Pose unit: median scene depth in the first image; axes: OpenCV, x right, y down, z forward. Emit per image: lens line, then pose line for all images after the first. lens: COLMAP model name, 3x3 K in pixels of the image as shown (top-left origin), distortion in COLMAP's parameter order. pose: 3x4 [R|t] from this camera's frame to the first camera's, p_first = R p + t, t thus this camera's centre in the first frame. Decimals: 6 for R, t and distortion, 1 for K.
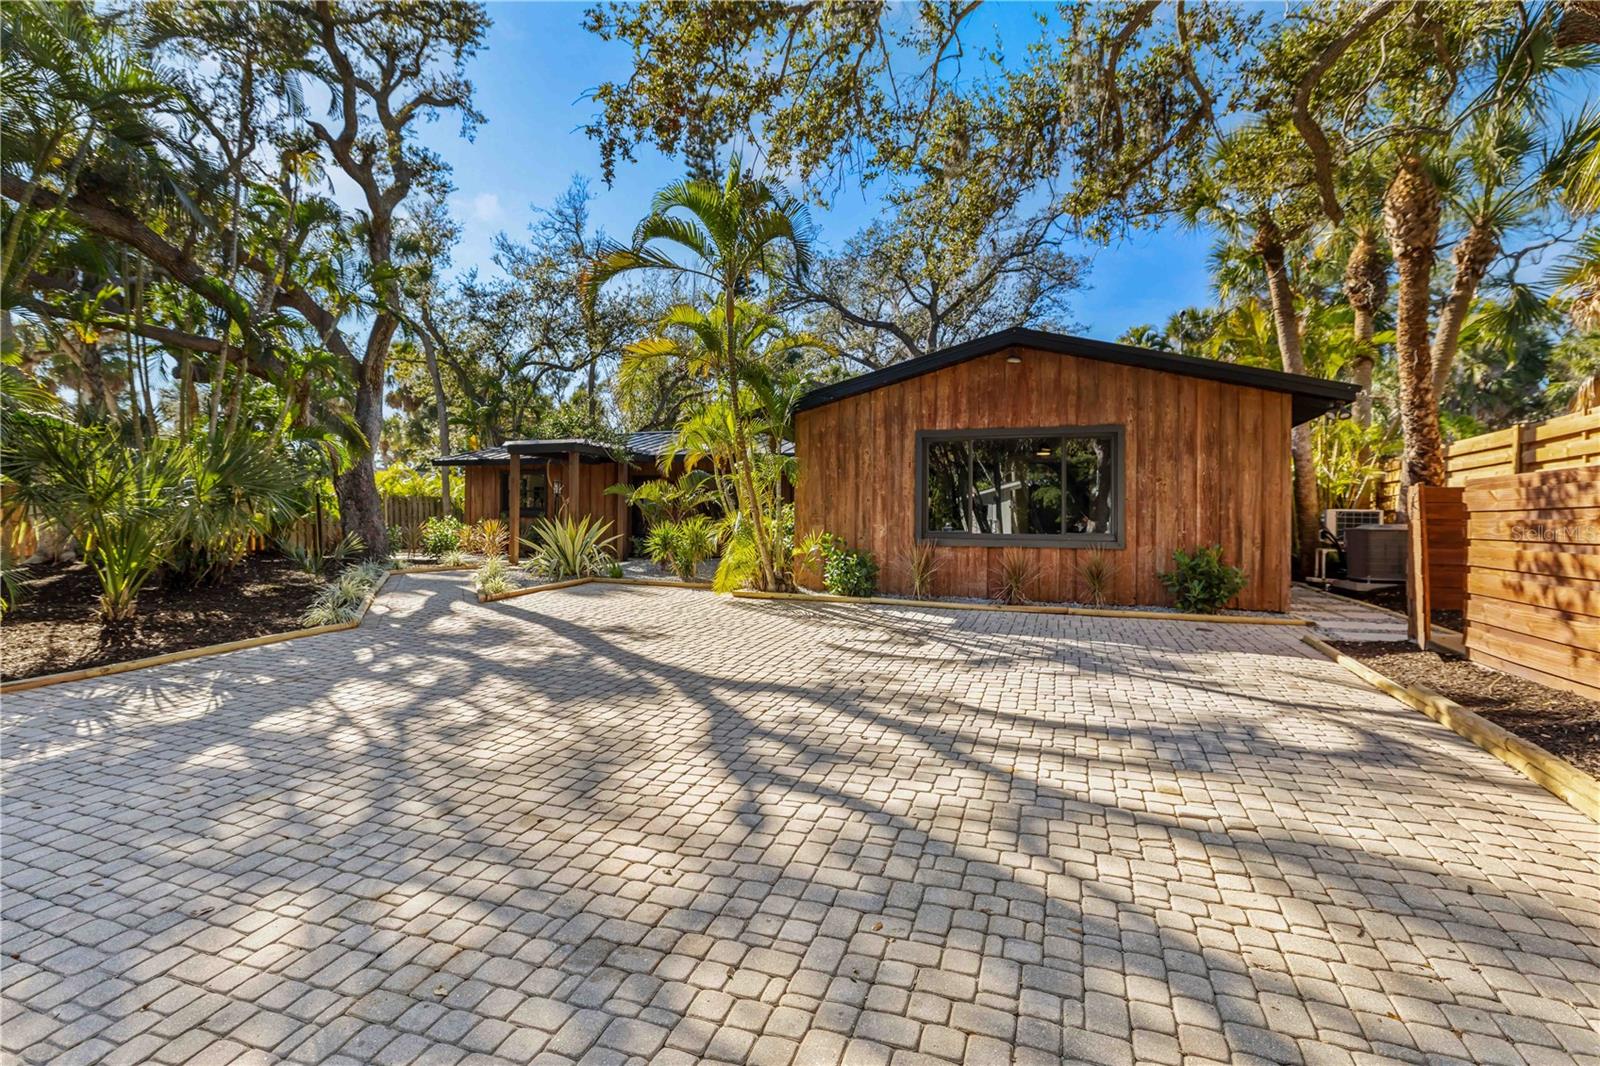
lens RADIAL K [[784.9, 0, 796.8], [0, 784.9, 520.3], [0, 0, 1]] dist [0.006845, -0.000447]
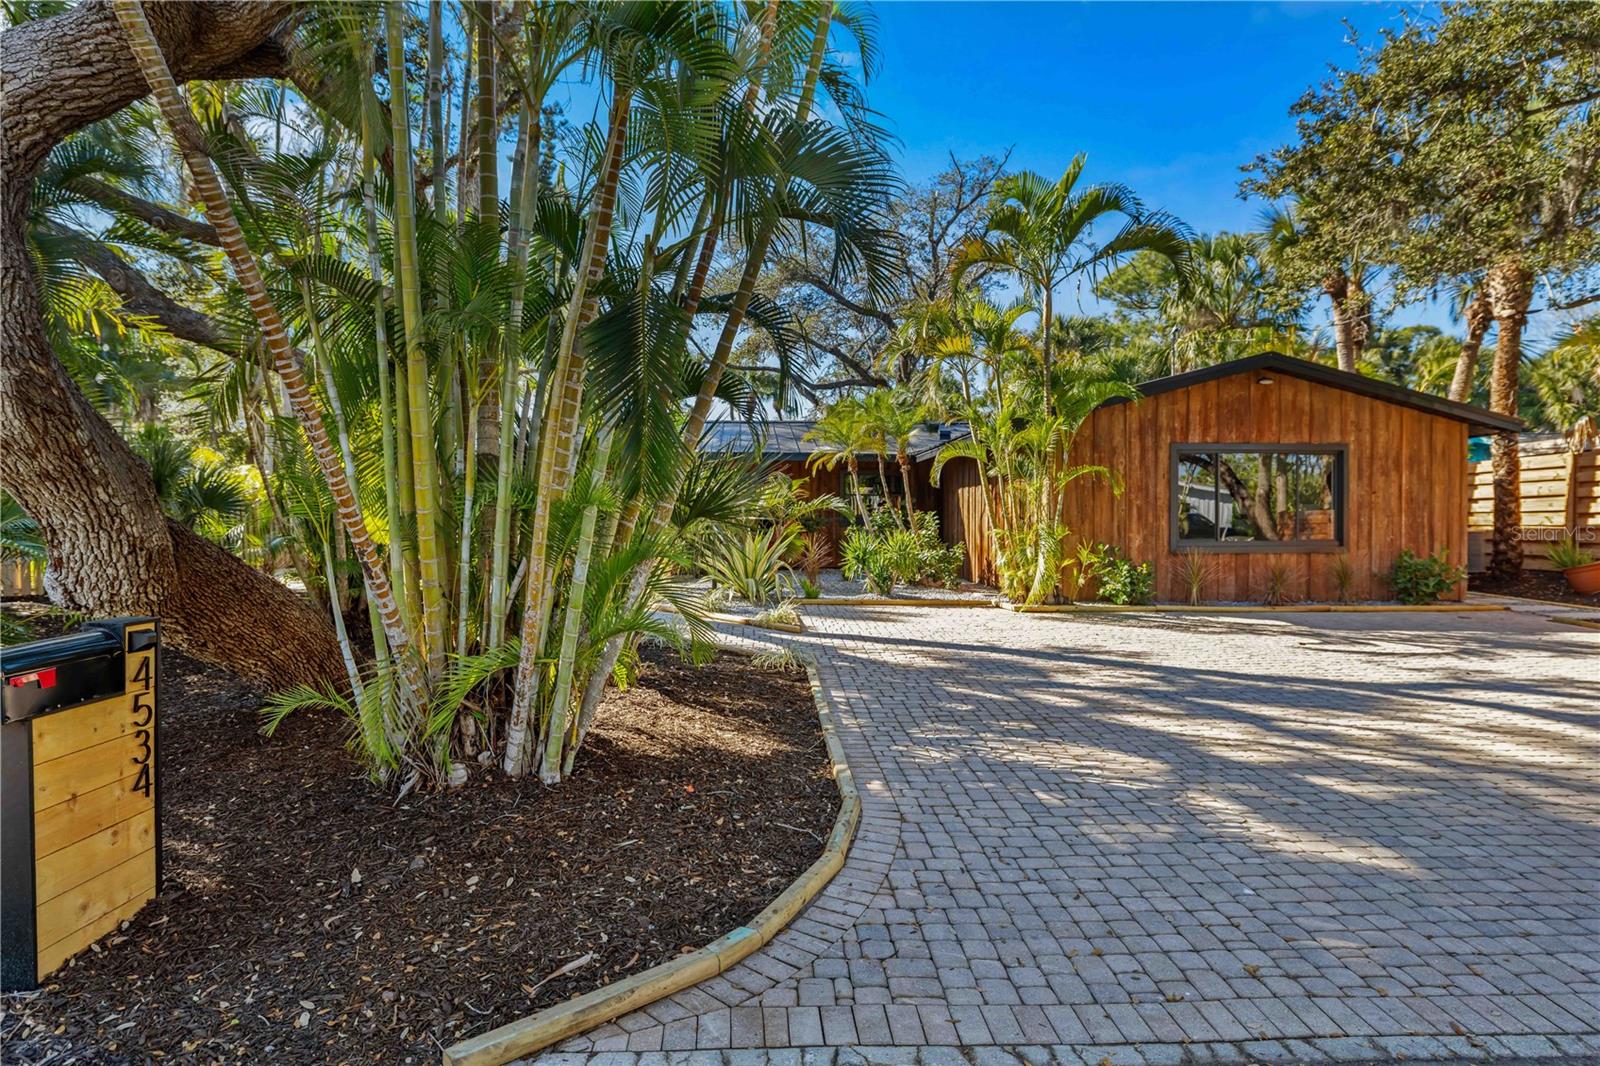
lens RADIAL K [[906.0, 0, 800.5], [0, 906.0, 527.1], [0, 0, 1]] dist [0.007850, 0.000861]
pose [[0.916822, -0.014104, 0.399048, -0.593793], [0.009323, 0.999860, 0.013920, -0.018599], [-0.399188, -0.009042, 0.916824, 0.072768]]
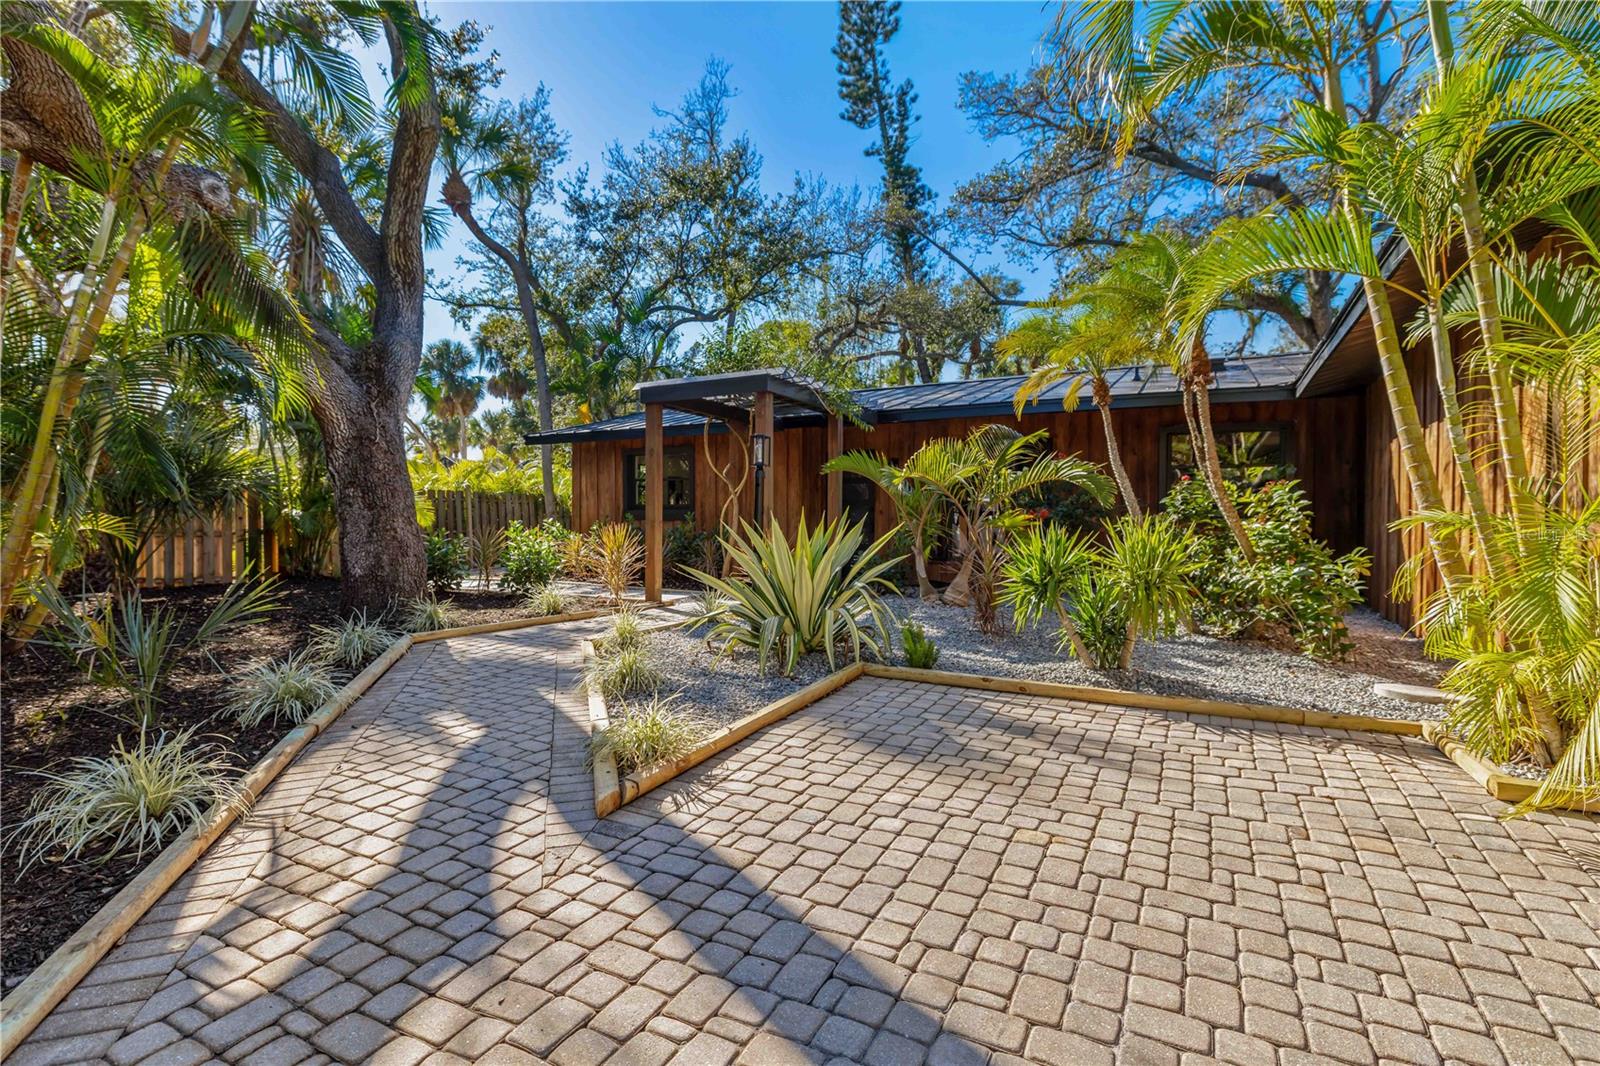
lens RADIAL K [[775.7, 0, 788.6], [0, 775.7, 532.7], [0, 0, 1]] dist [0.012519, 0.000644]
pose [[0.990470, -0.007703, -0.137516, -0.222157], [0.009327, 0.999894, 0.011164, 0.000429], [0.137415, -0.012341, 0.990437, 0.549514]]
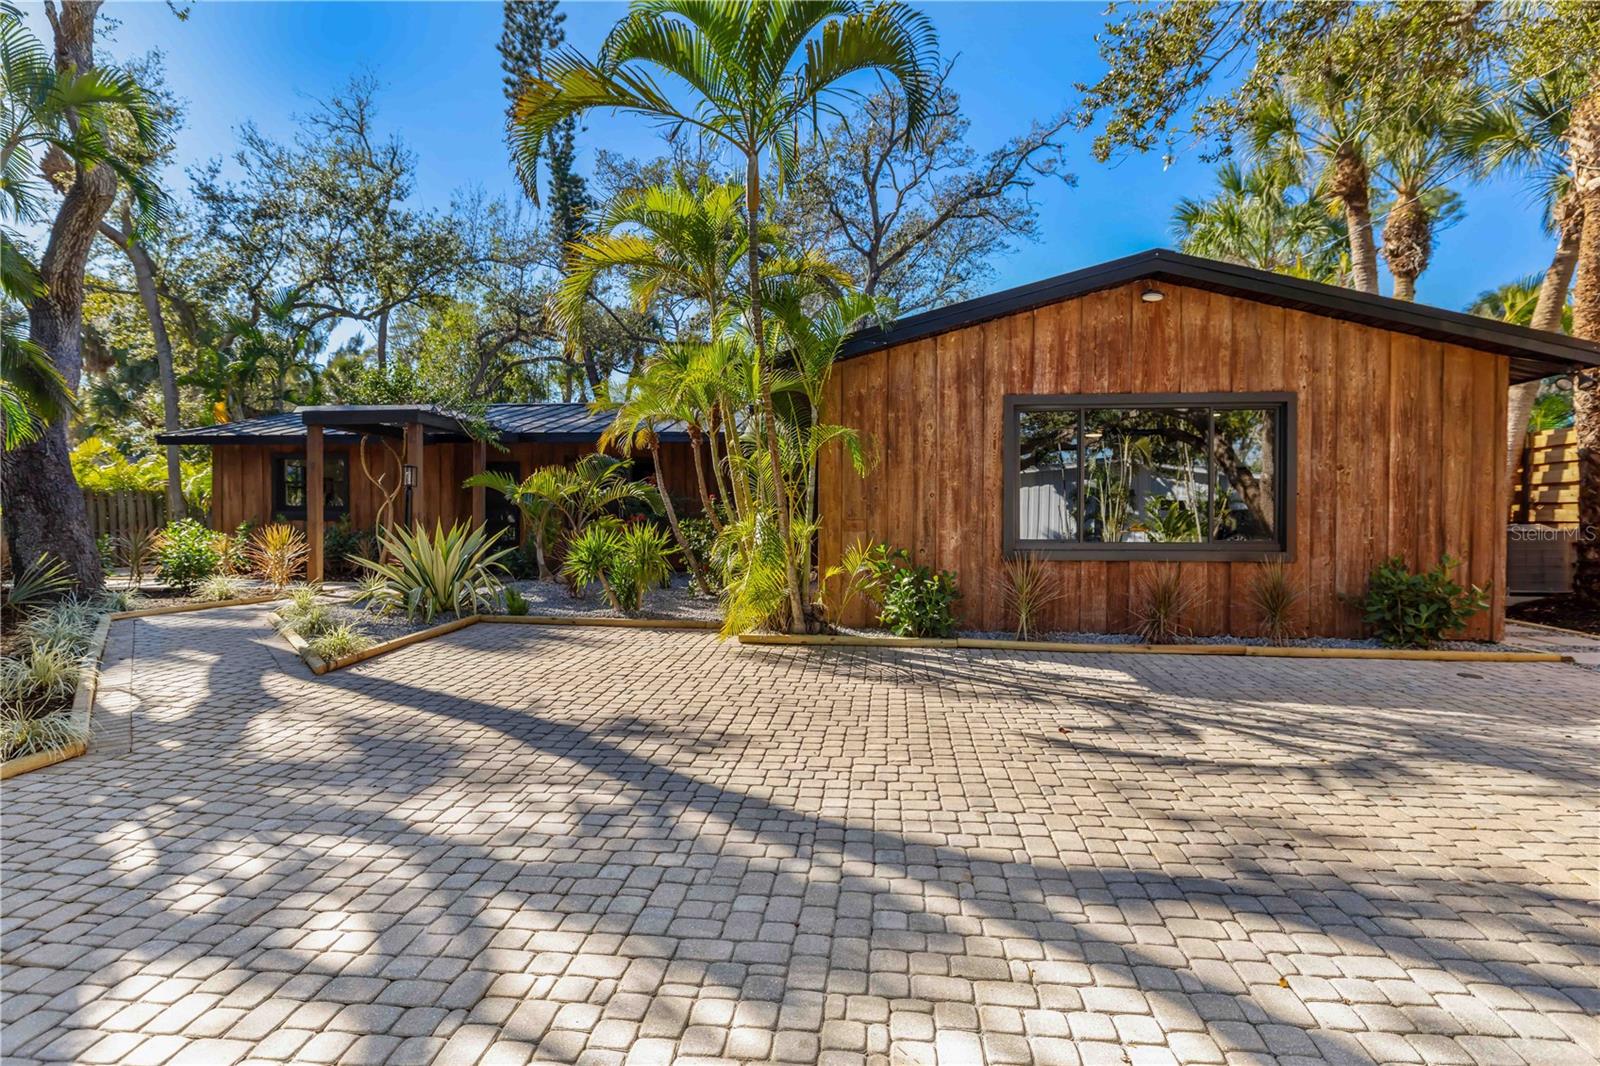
lens RADIAL K [[852.6, 0, 801.4], [0, 852.6, 533.6], [0, 0, 1]] dist [0.003253, 0.000316]
pose [[0.970726, -0.010945, 0.239940, -0.156636], [0.006478, 0.999791, 0.019398, -0.005560], [-0.240102, -0.017275, 0.970594, 0.236353]]
